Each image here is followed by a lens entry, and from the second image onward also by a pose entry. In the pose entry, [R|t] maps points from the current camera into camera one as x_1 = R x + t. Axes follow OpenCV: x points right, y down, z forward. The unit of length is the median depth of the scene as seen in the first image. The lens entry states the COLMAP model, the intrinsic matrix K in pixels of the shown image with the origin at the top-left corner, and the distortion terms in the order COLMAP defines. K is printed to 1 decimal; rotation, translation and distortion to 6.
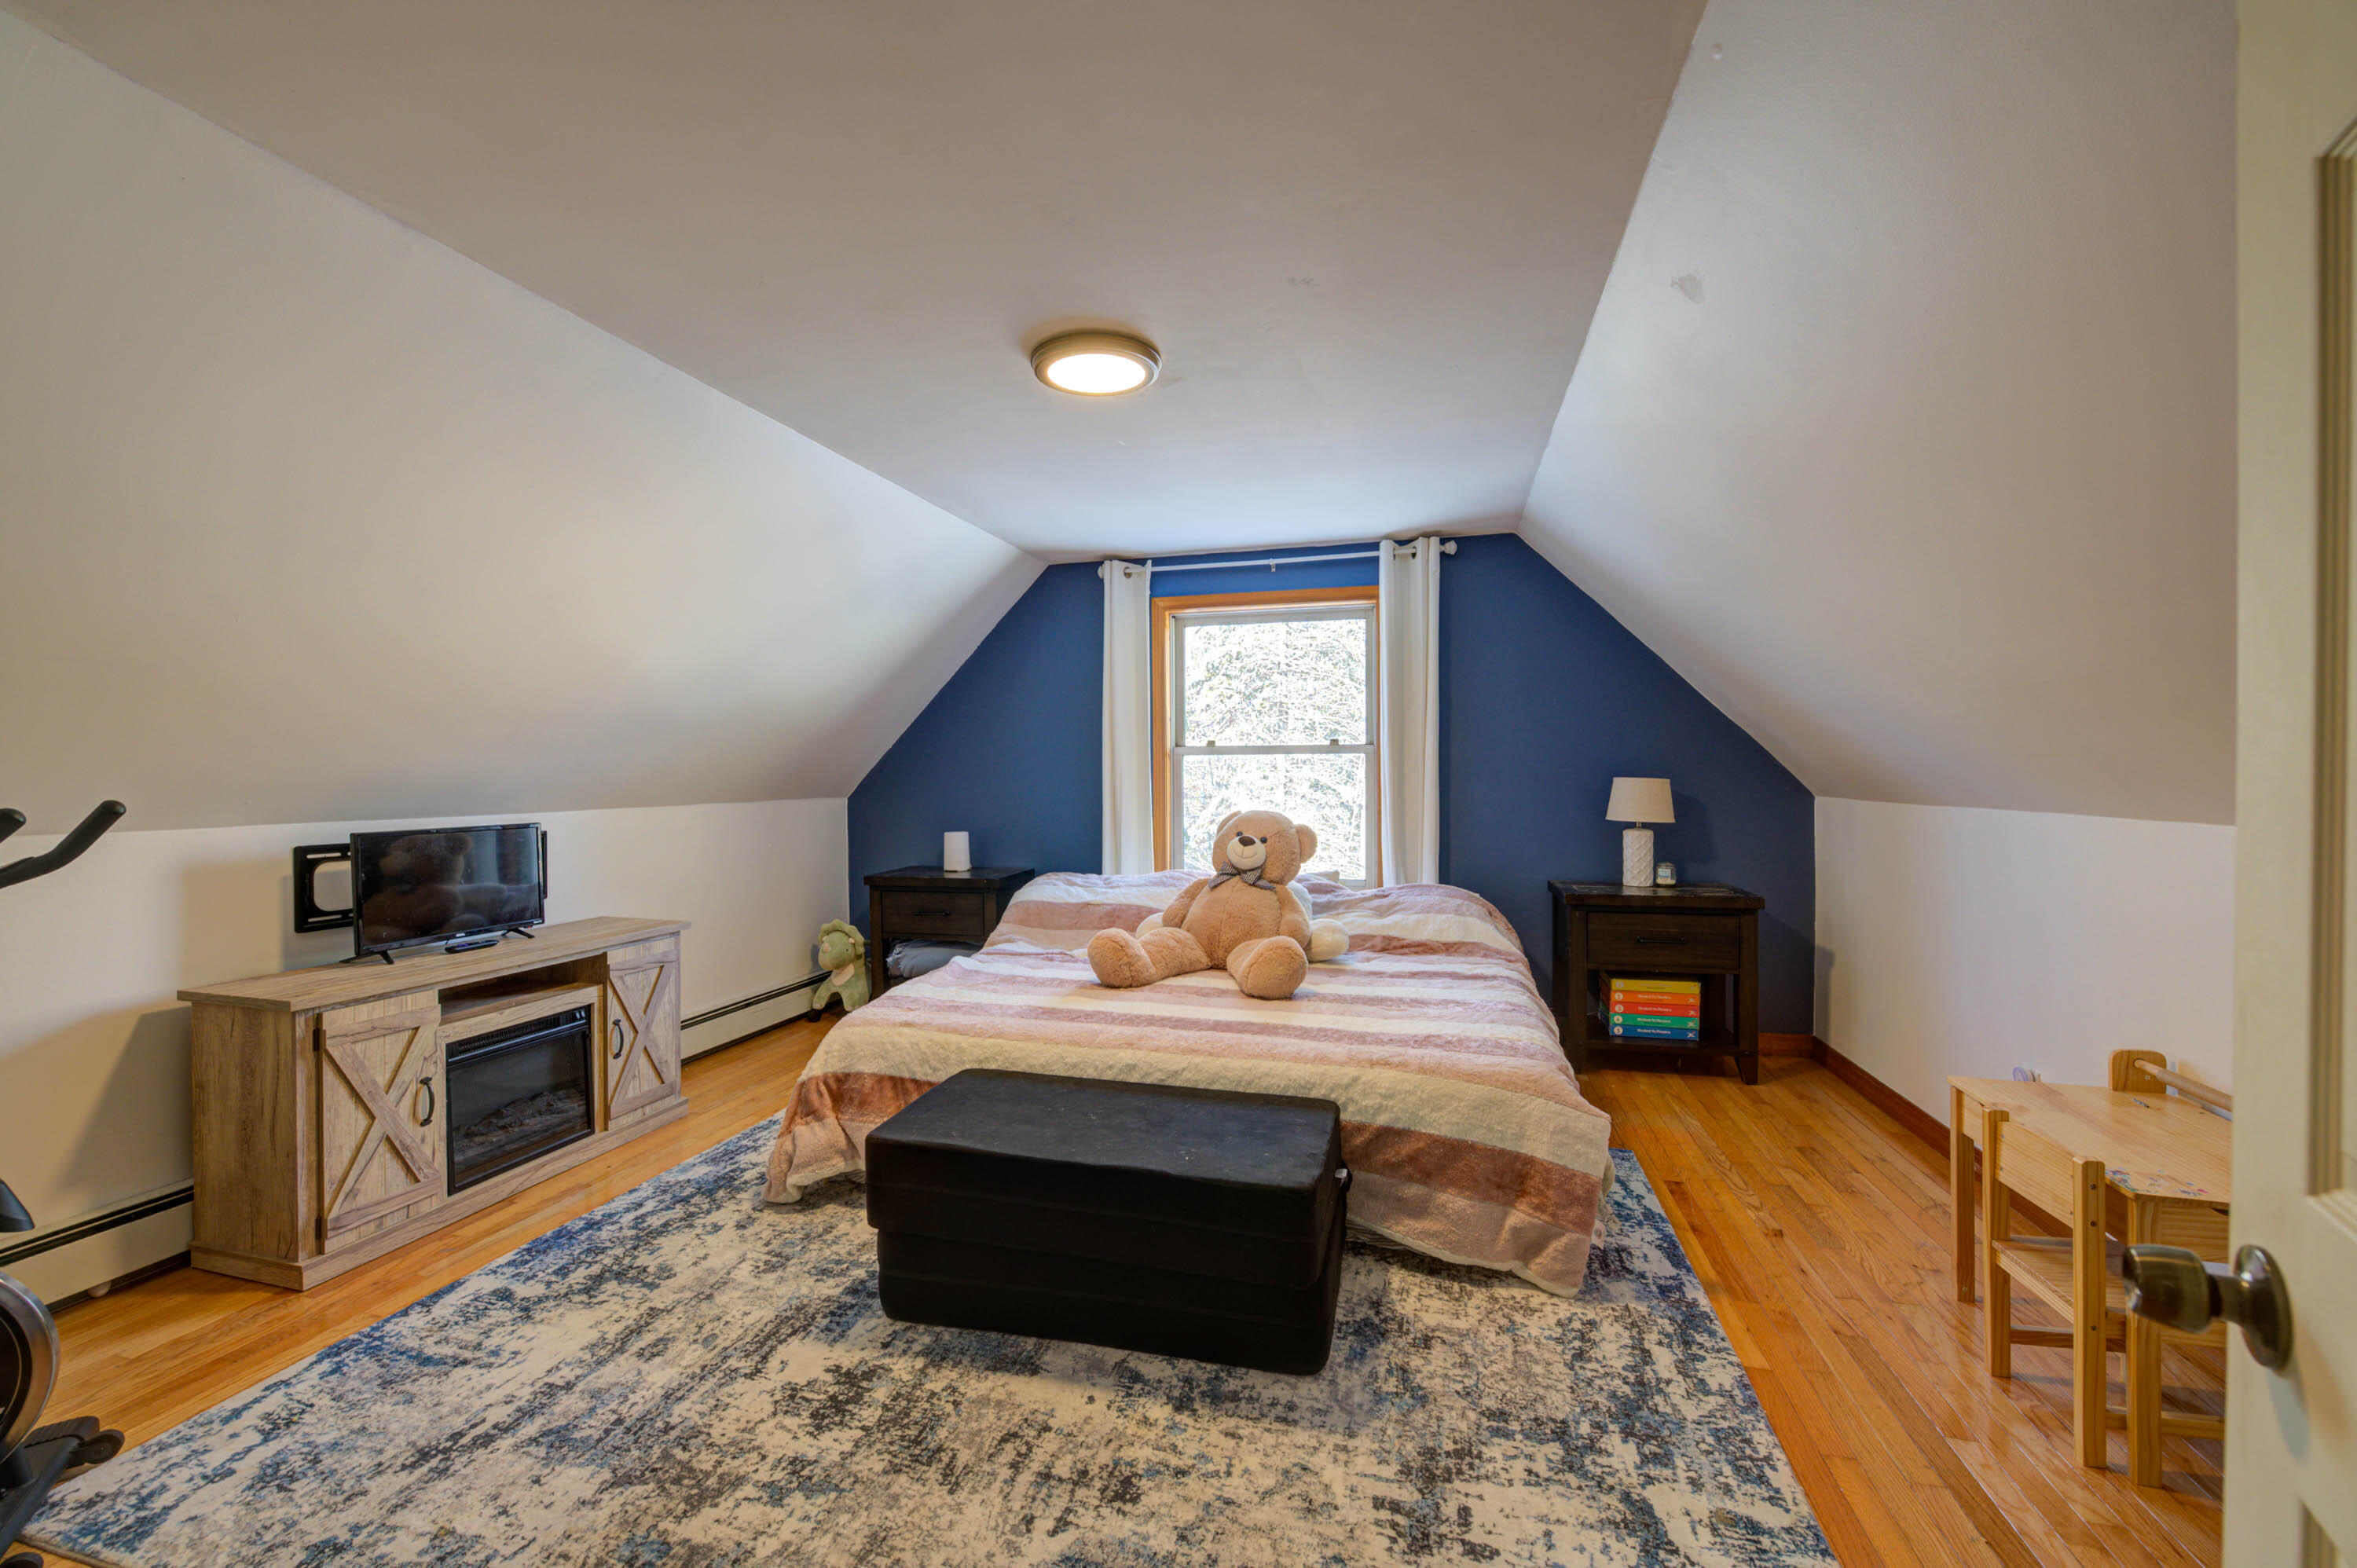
lens RADIAL K [[936.0, 0, 1179.3], [0, 936.0, 785.7], [0, 0, 1]] dist [0.000596, -0.001357]
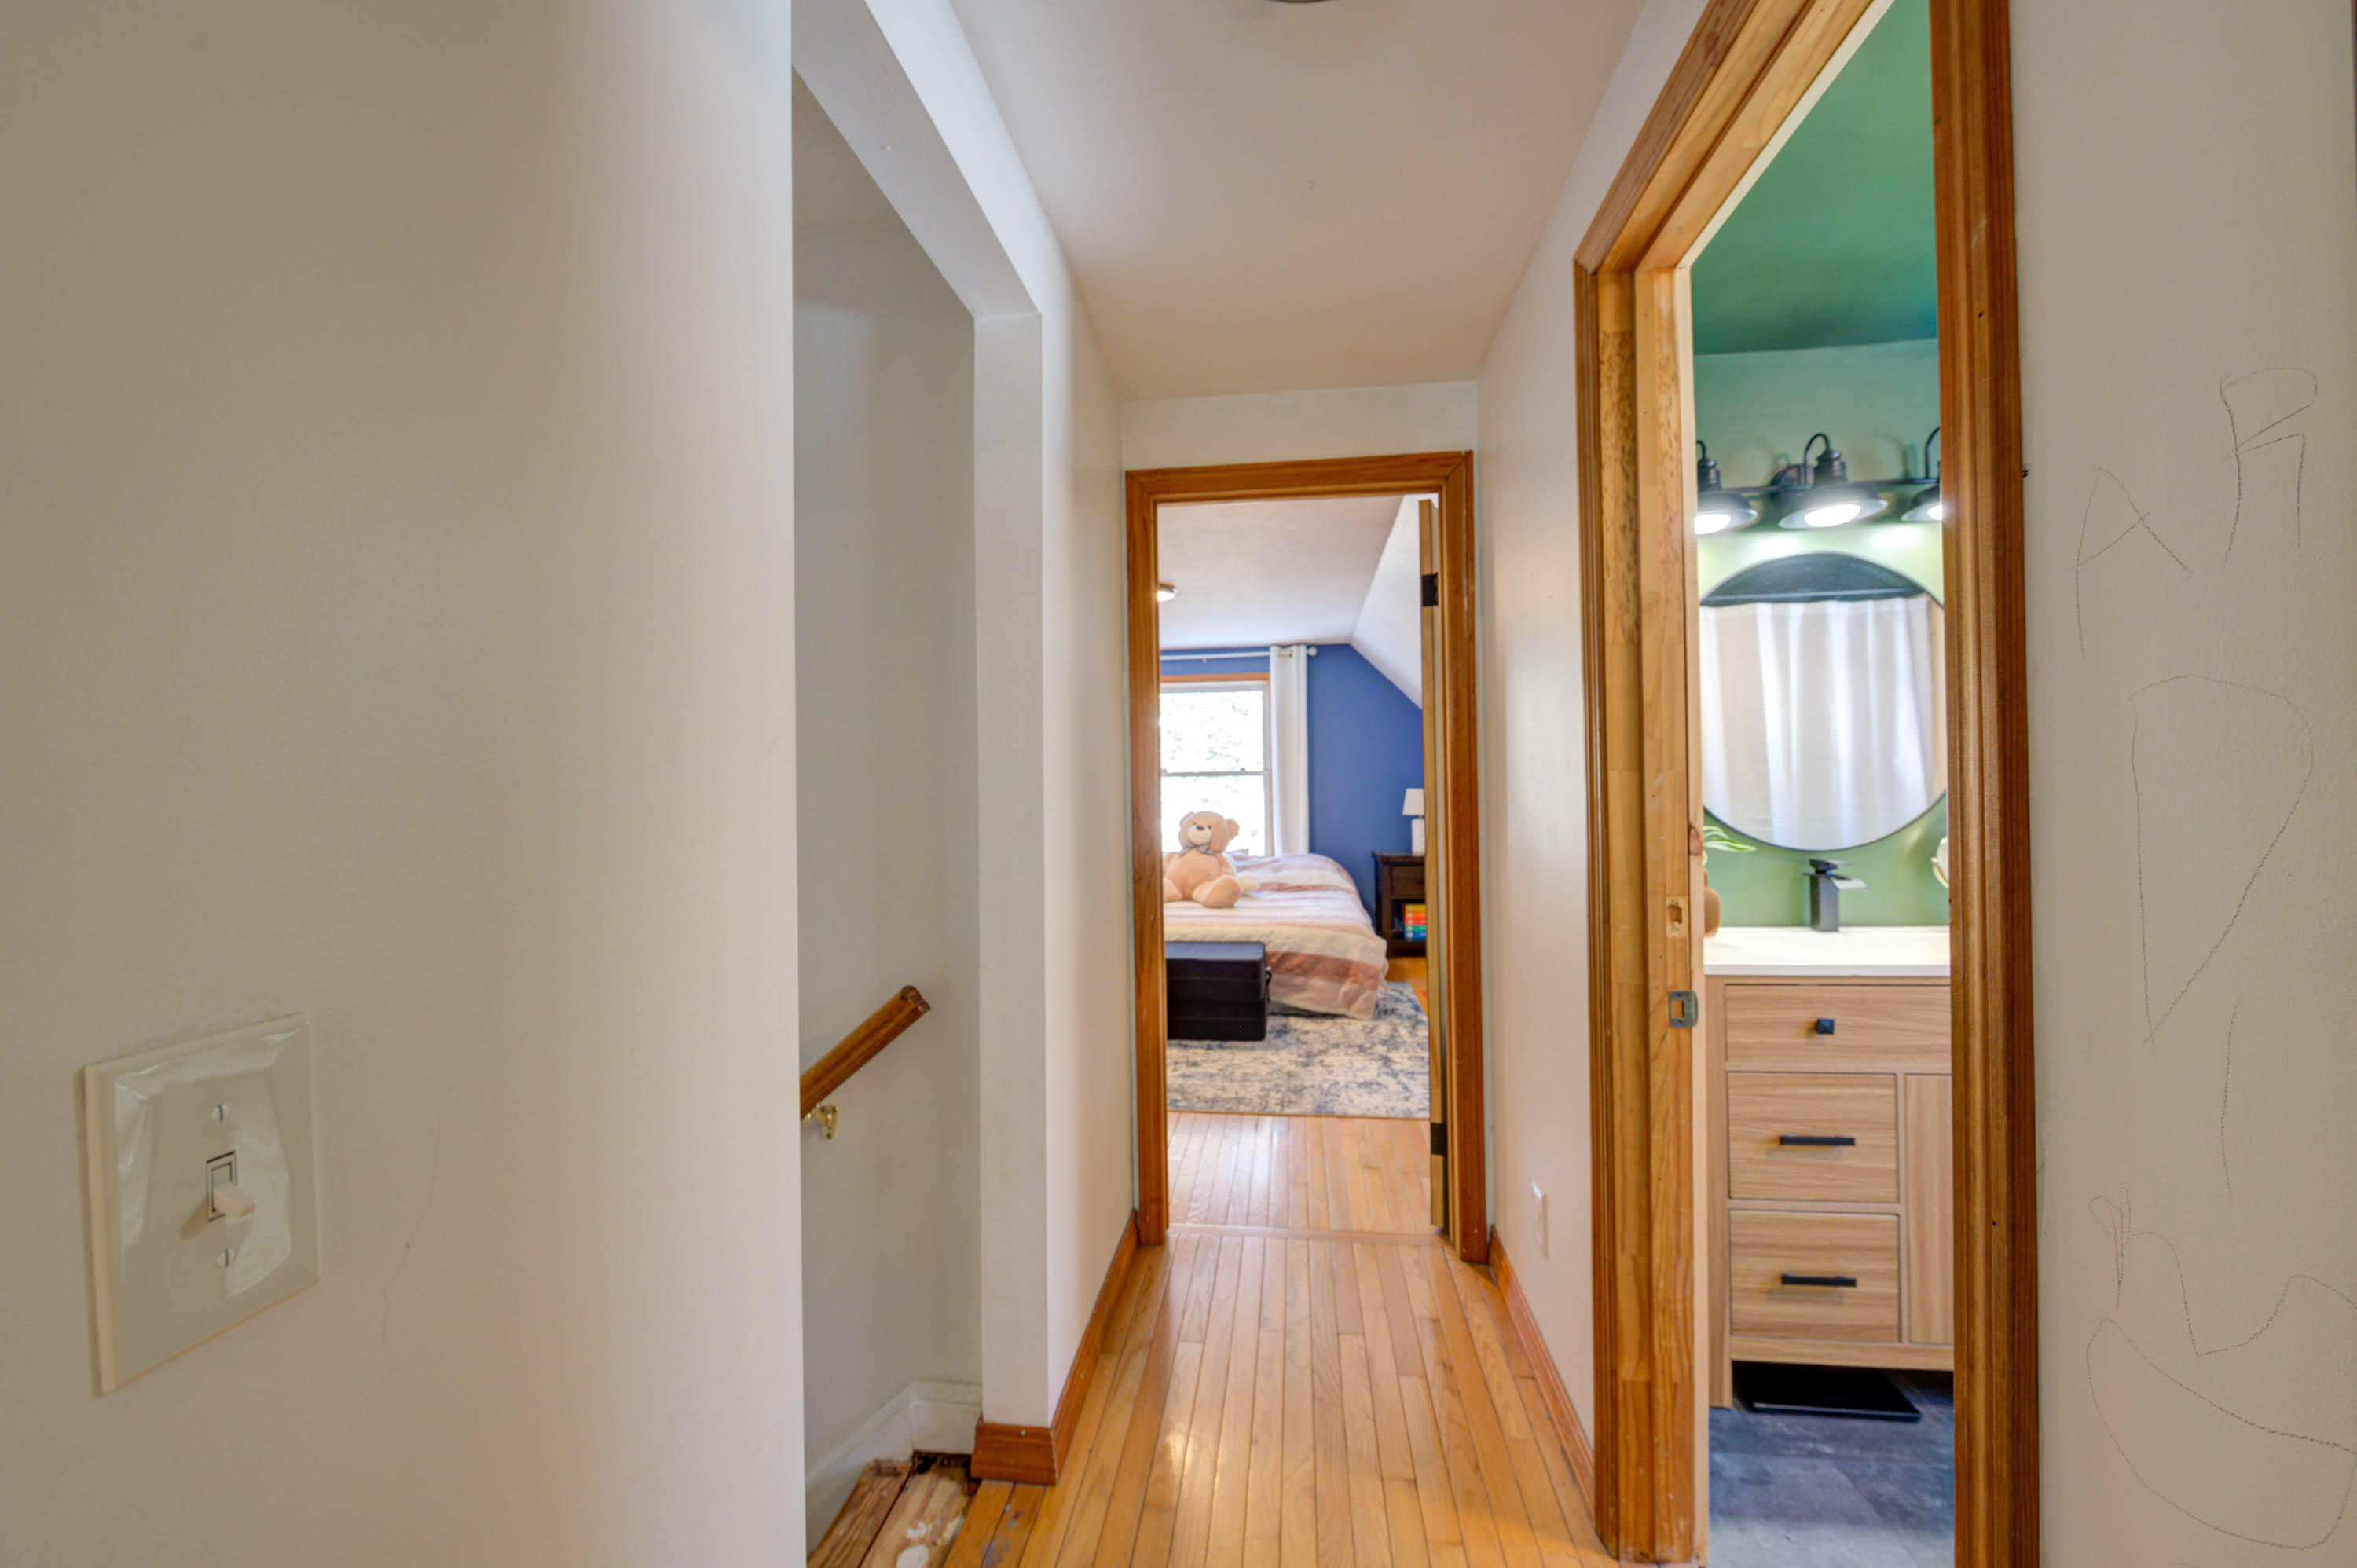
lens RADIAL K [[936.0, 0, 1177.6], [0, 936.0, 776.7], [0, 0, 1]] dist [0.000596, -0.001357]
pose [[0.990962, -0.006351, 0.133993, -0.198537], [0.010294, 0.999534, -0.028753, 0.013739], [-0.133748, 0.029873, 0.990565, -0.703702]]
